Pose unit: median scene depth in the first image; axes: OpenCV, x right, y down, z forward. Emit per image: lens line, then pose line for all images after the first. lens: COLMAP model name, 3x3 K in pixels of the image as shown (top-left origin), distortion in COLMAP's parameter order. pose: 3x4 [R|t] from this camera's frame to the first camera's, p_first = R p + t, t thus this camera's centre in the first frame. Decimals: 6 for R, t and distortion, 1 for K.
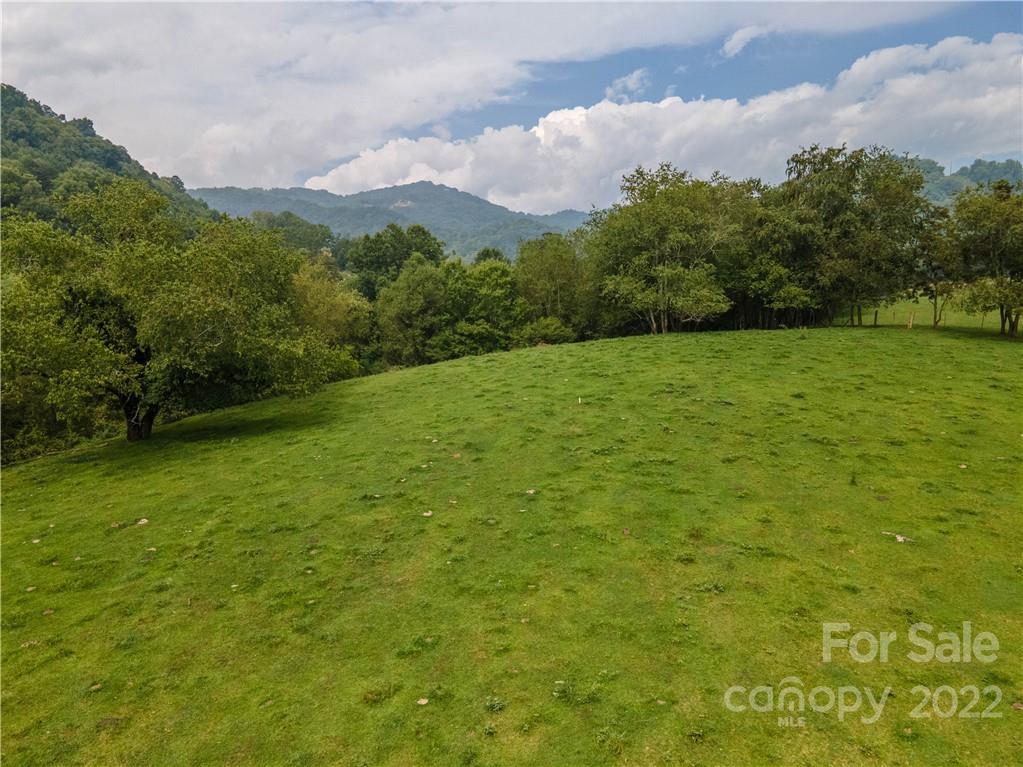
lens RADIAL K [[735.0, 0, 511.5], [0, 735.0, 383.5], [0, 0, 1]] dist [0.027639, 0.048865]
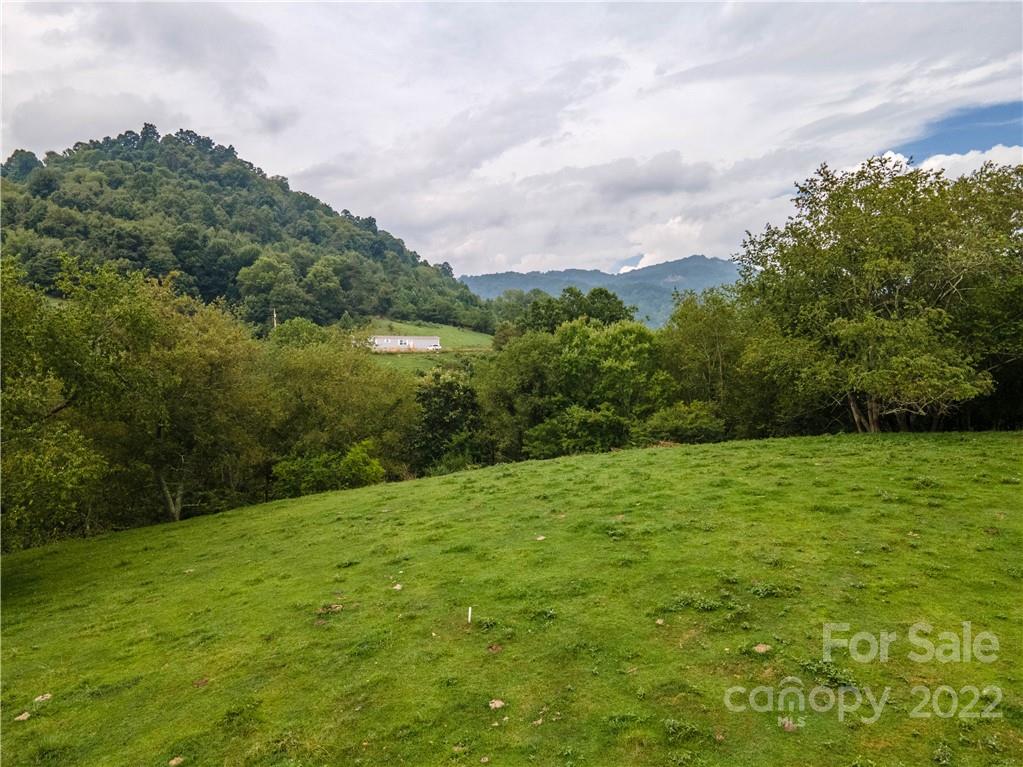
lens RADIAL K [[752.2, 0, 511.5], [0, 752.2, 383.5], [0, 0, 1]] dist [-0.011153, 0.064270]
pose [[0.937897, 0.005046, -0.346878, 0.219098], [-0.040947, 0.994515, -0.096249, -0.054742], [0.344490, 0.104475, 0.932959, 0.500731]]
